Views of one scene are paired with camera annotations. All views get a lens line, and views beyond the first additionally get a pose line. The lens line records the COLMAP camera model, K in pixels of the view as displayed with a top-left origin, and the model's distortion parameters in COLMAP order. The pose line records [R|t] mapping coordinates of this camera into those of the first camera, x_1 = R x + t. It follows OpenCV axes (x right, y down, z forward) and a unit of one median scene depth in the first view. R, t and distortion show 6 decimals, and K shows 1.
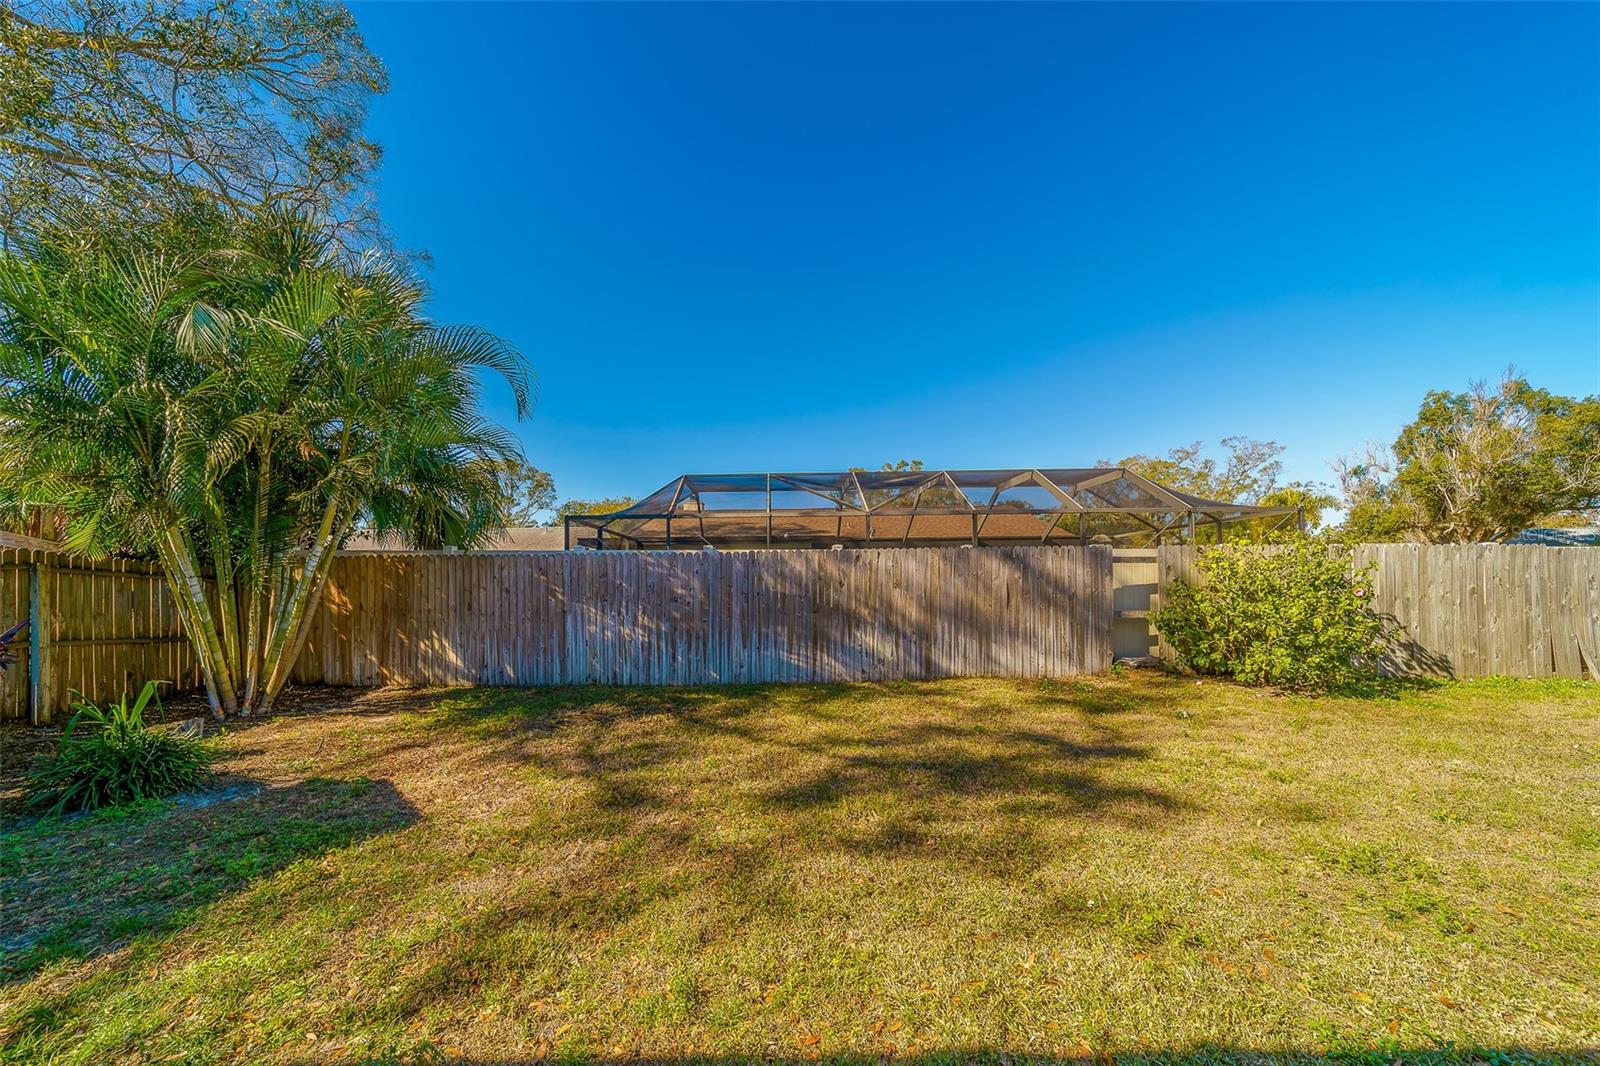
lens RADIAL K [[592.2, 0, 778.2], [0, 592.2, 572.9], [0, 0, 1]] dist [0.005184, 0.000345]
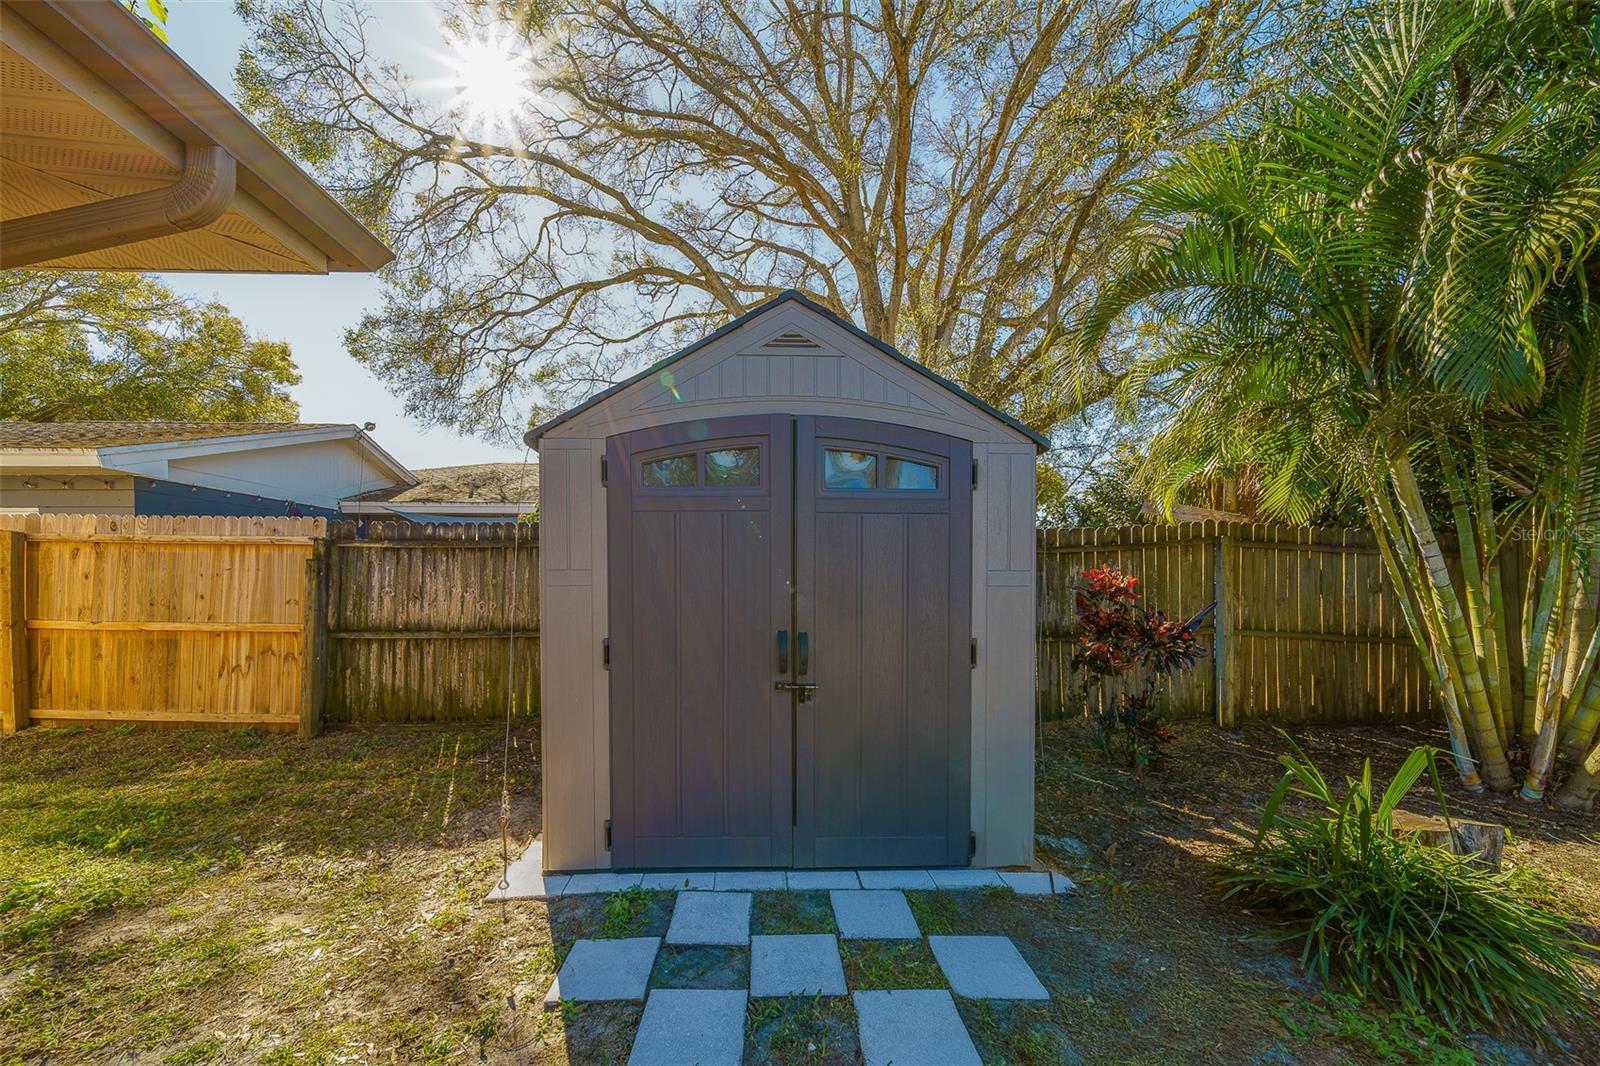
lens RADIAL K [[592.2, 0, 767.7], [0, 592.2, 593.7], [0, 0, 1]] dist [0.005184, 0.000345]
pose [[0.035010, 0.031645, -0.998886, -0.407086], [0.023645, 0.999193, 0.032483, 0.022074], [0.999107, -0.024756, 0.034234, 0.316998]]
